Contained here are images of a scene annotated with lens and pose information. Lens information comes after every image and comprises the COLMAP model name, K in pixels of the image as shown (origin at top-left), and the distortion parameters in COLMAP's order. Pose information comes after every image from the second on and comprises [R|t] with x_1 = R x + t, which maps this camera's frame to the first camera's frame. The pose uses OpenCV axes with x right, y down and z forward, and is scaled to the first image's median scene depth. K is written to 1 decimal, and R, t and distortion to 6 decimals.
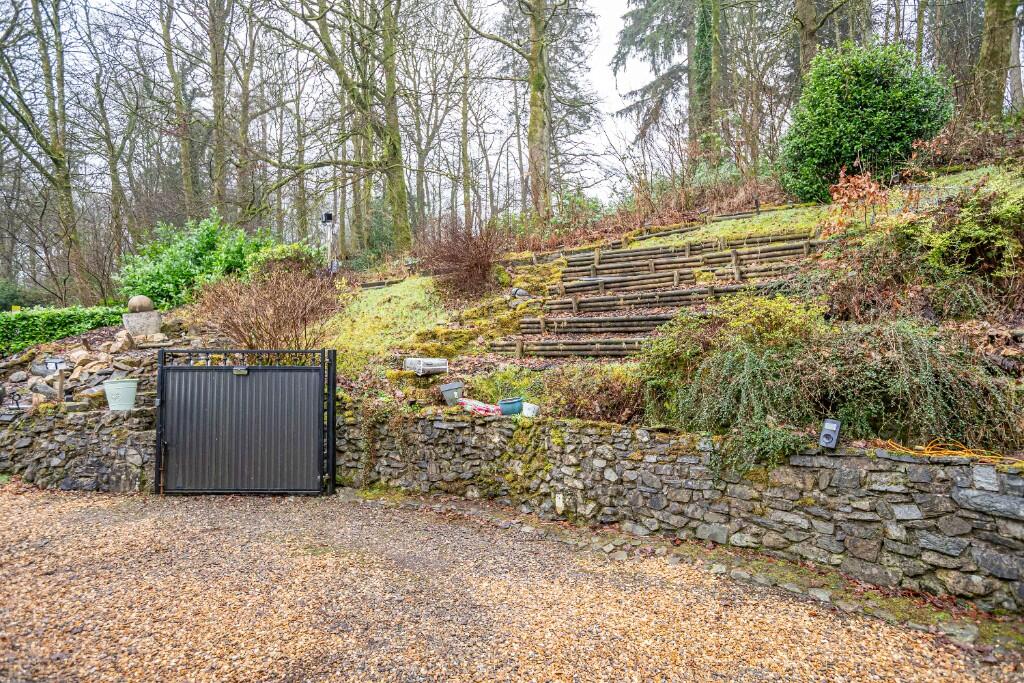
lens RADIAL K [[551.8, 0, 512.0], [0, 551.8, 341.5], [0, 0, 1]] dist [-0.000650, -0.000374]
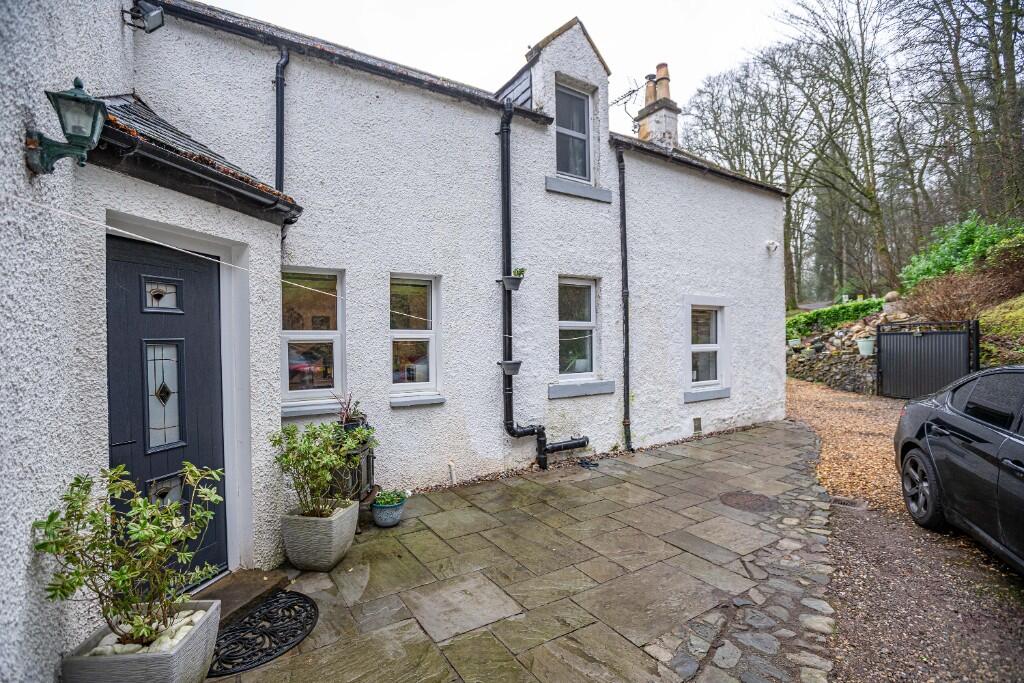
lens RADIAL K [[495.3, 0, 511.5], [0, 495.3, 338.9], [0, 0, 1]] dist [-0.001445, -0.000563]
pose [[0.181338, -0.006685, -0.983398, 0.830663], [0.053477, 0.998564, 0.003073, -0.007373], [0.981966, -0.053147, 0.181435, -0.587999]]
